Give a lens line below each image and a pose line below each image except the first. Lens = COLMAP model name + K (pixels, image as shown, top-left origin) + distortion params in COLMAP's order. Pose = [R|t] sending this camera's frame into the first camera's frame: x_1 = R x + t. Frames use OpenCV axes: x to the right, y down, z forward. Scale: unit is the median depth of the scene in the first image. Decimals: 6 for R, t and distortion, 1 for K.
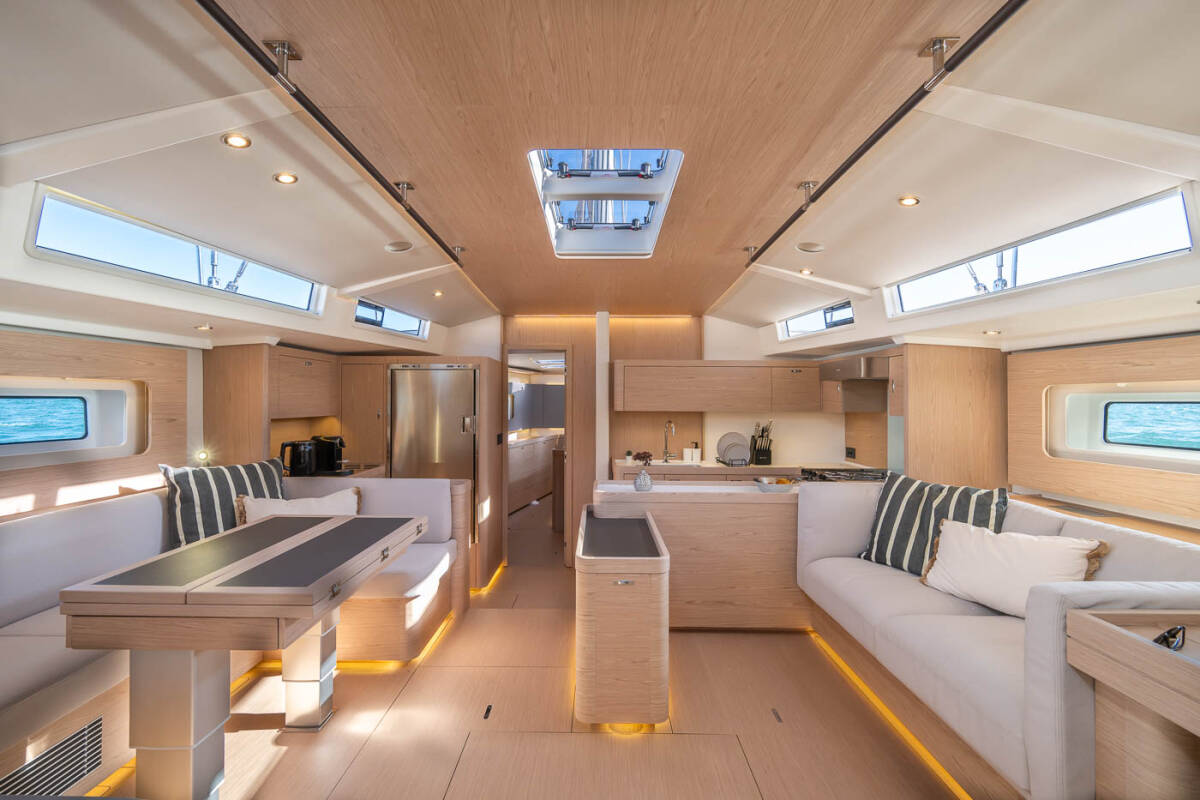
lens RADIAL K [[500.8, 0, 624.1], [0, 500.8, 394.7], [0, 0, 1]] dist [-0.000238, 0.000690]
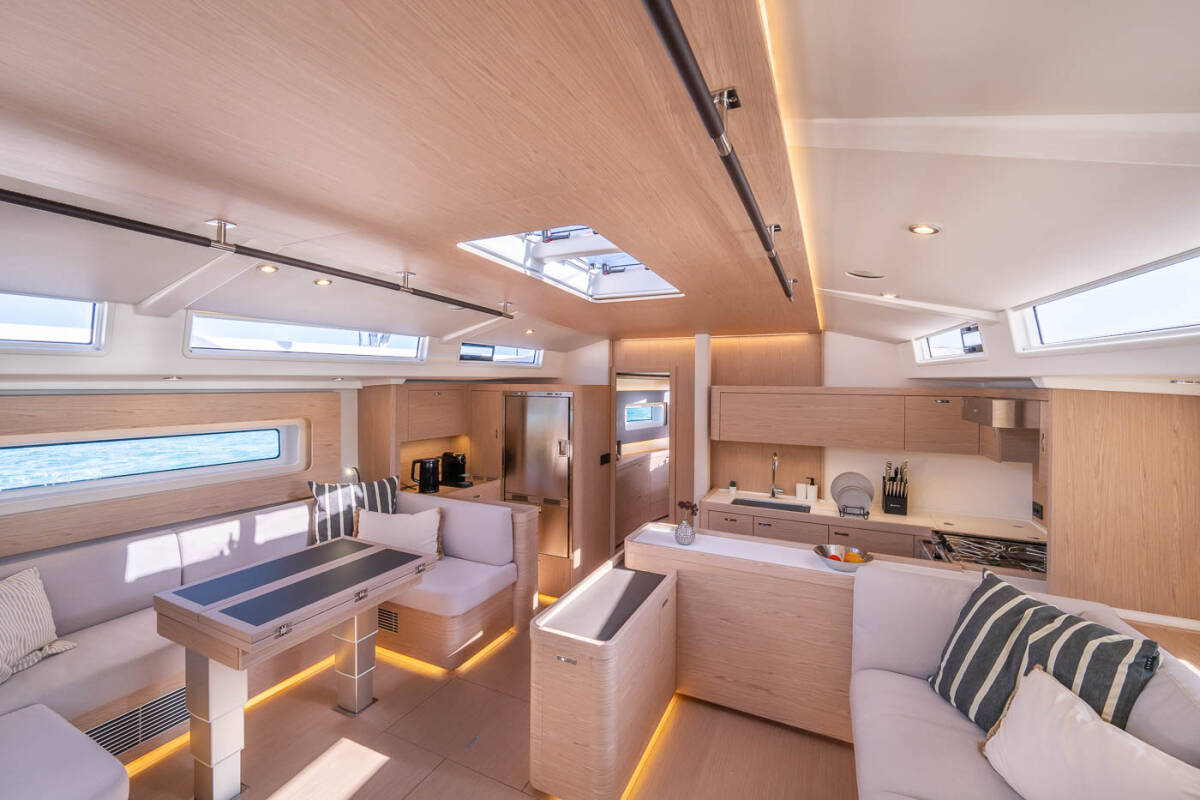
lens RADIAL K [[500.8, 0, 619.6], [0, 500.8, 386.3], [0, 0, 1]] dist [-0.000238, 0.000690]
pose [[0.901604, 0.011801, -0.432401, 0.282394], [-0.006660, 0.999888, 0.013402, -0.096437], [0.432510, -0.009204, 0.901582, 0.090158]]
